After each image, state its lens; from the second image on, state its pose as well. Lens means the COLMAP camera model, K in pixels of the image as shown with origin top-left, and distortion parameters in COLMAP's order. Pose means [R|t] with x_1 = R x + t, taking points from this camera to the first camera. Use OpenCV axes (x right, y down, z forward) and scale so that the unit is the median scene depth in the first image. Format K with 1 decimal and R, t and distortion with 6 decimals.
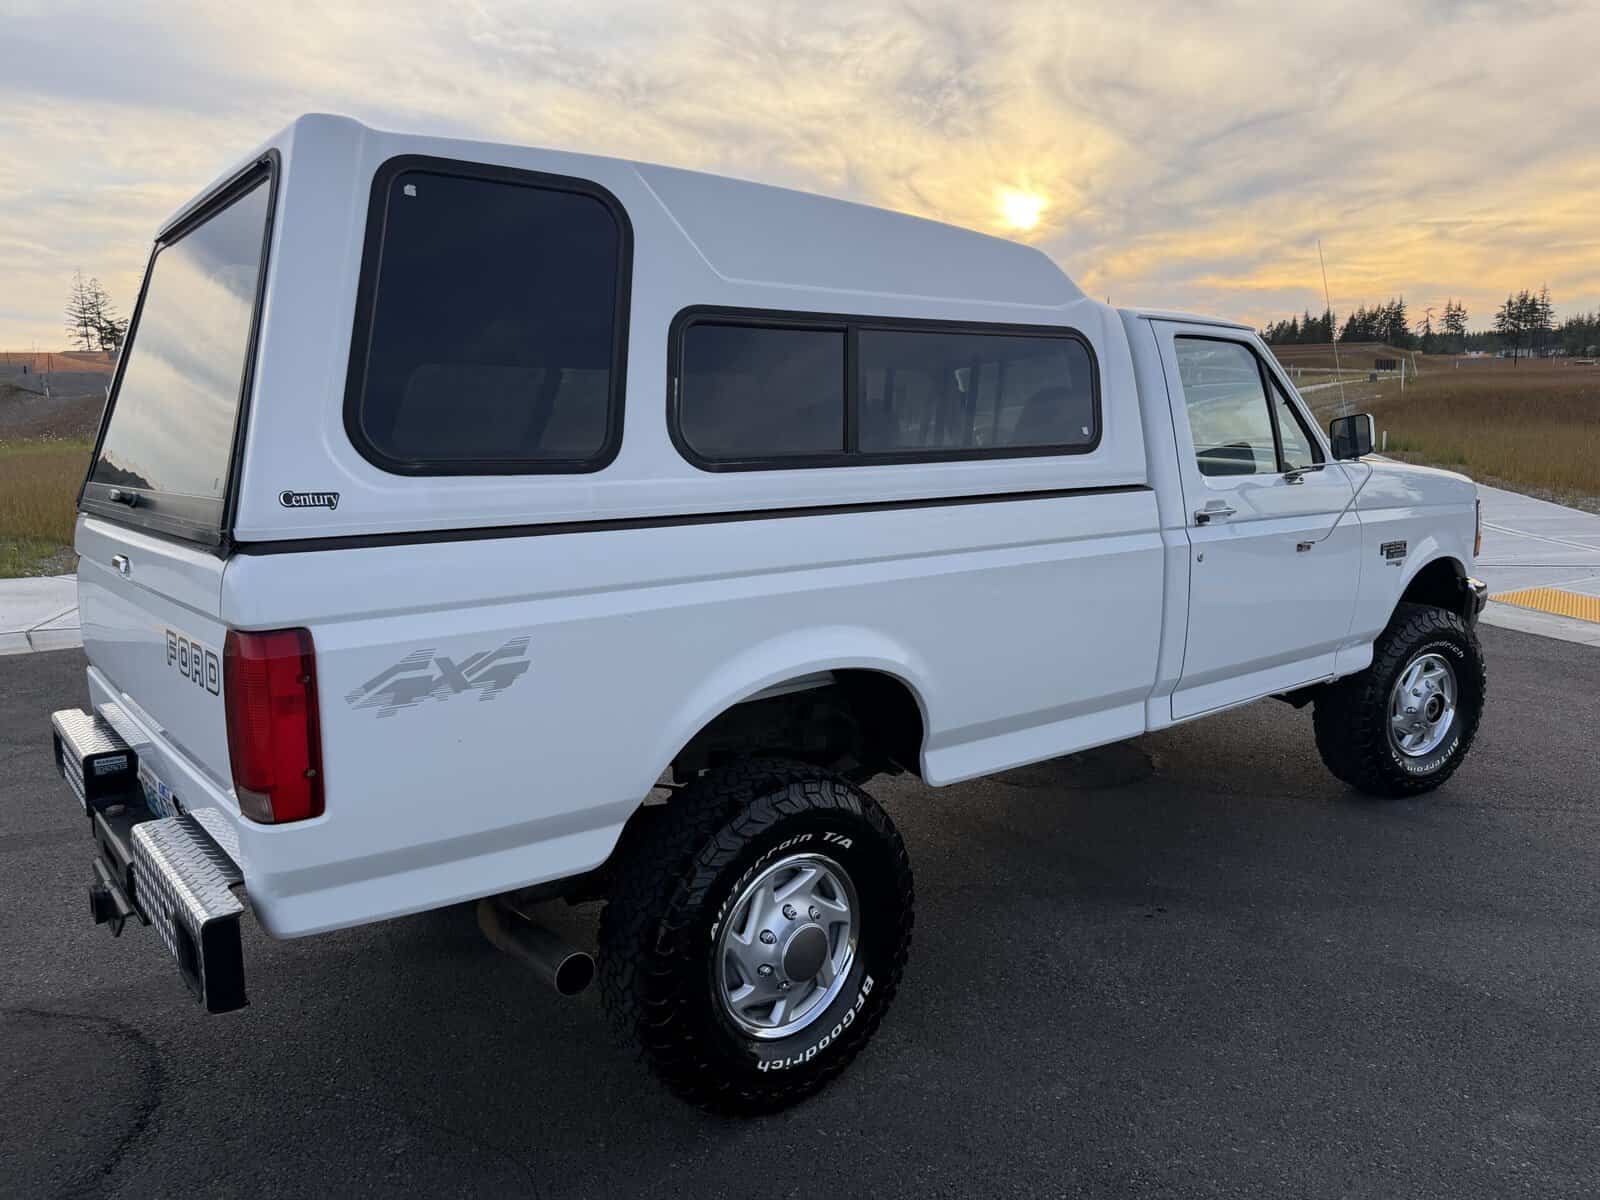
lens RADIAL K [[1149.4, 0, 800.0], [0, 1149.4, 600.0], [0, 0, 1]] dist [0.075440, -0.137747]
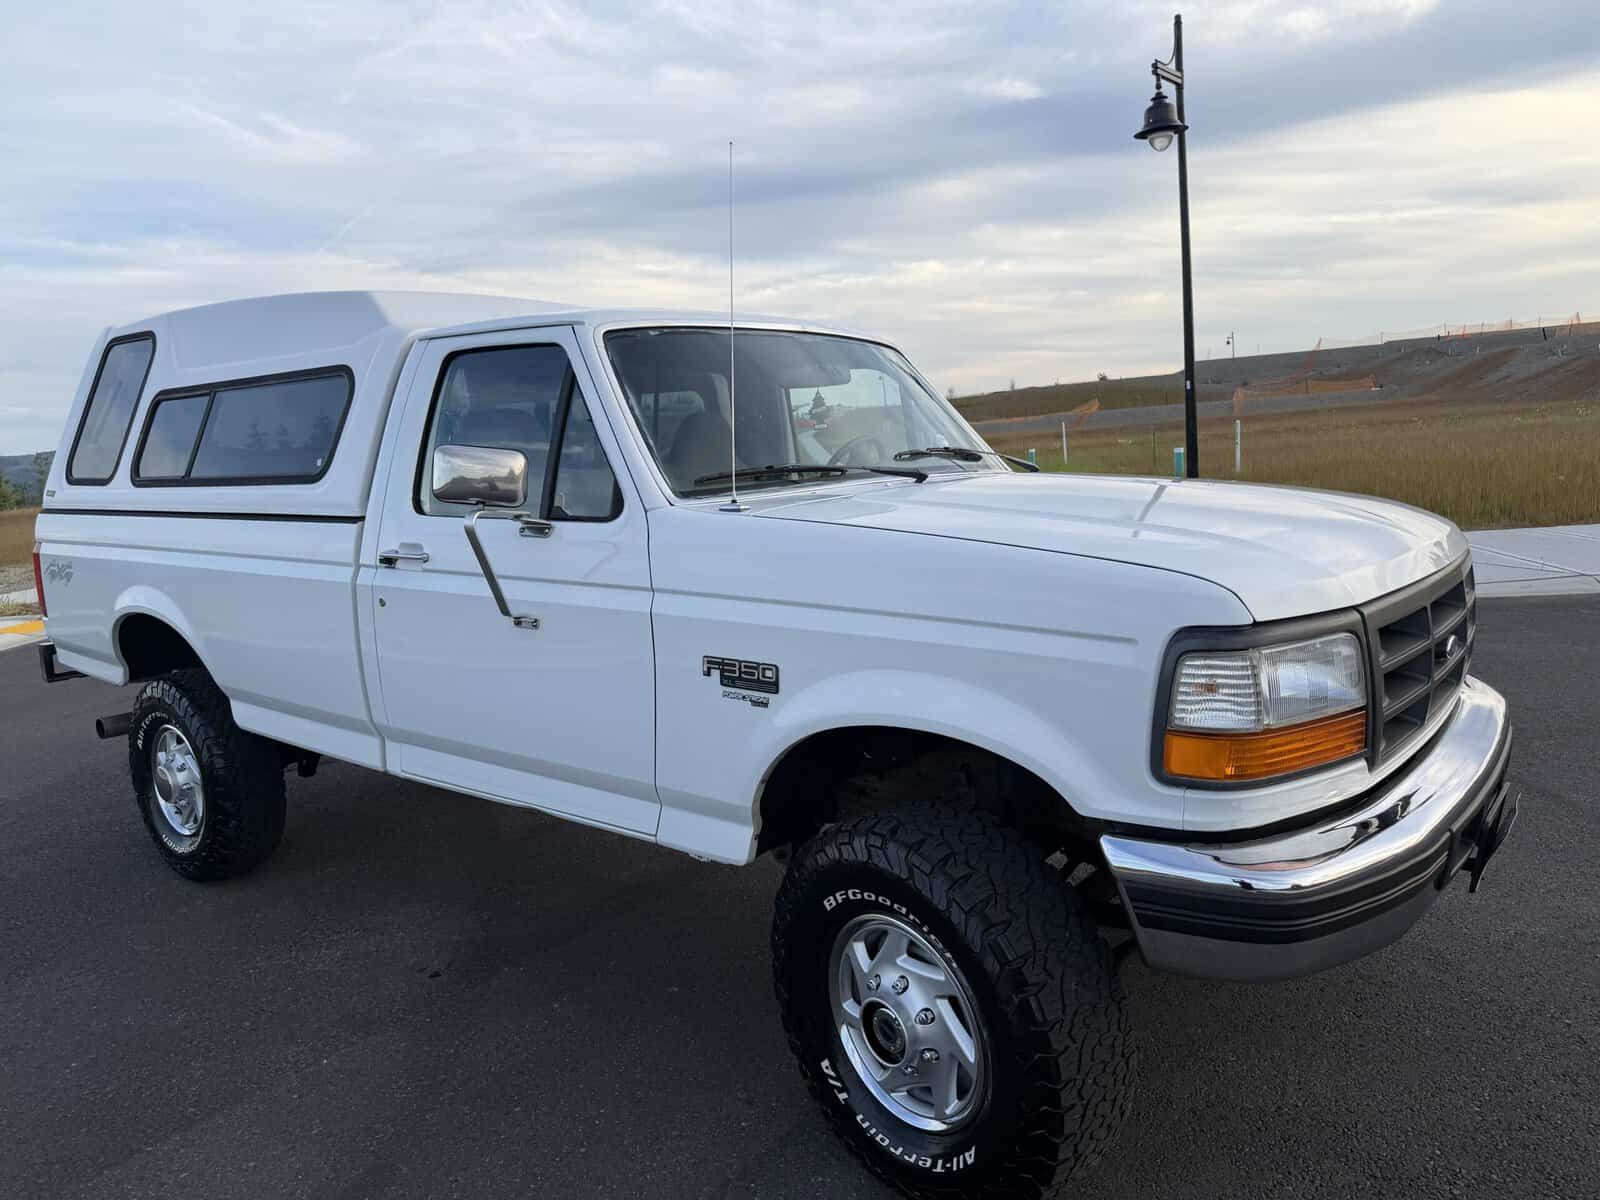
lens RADIAL K [[1149.4, 0, 800.0], [0, 1149.4, 600.0], [0, 0, 1]] dist [0.075440, -0.137747]
pose [[0.206094, 0.130327, -0.969814, 1.229020], [-0.116678, 0.987293, 0.107880, -0.165939], [0.971551, 0.090922, 0.218682, 1.063361]]
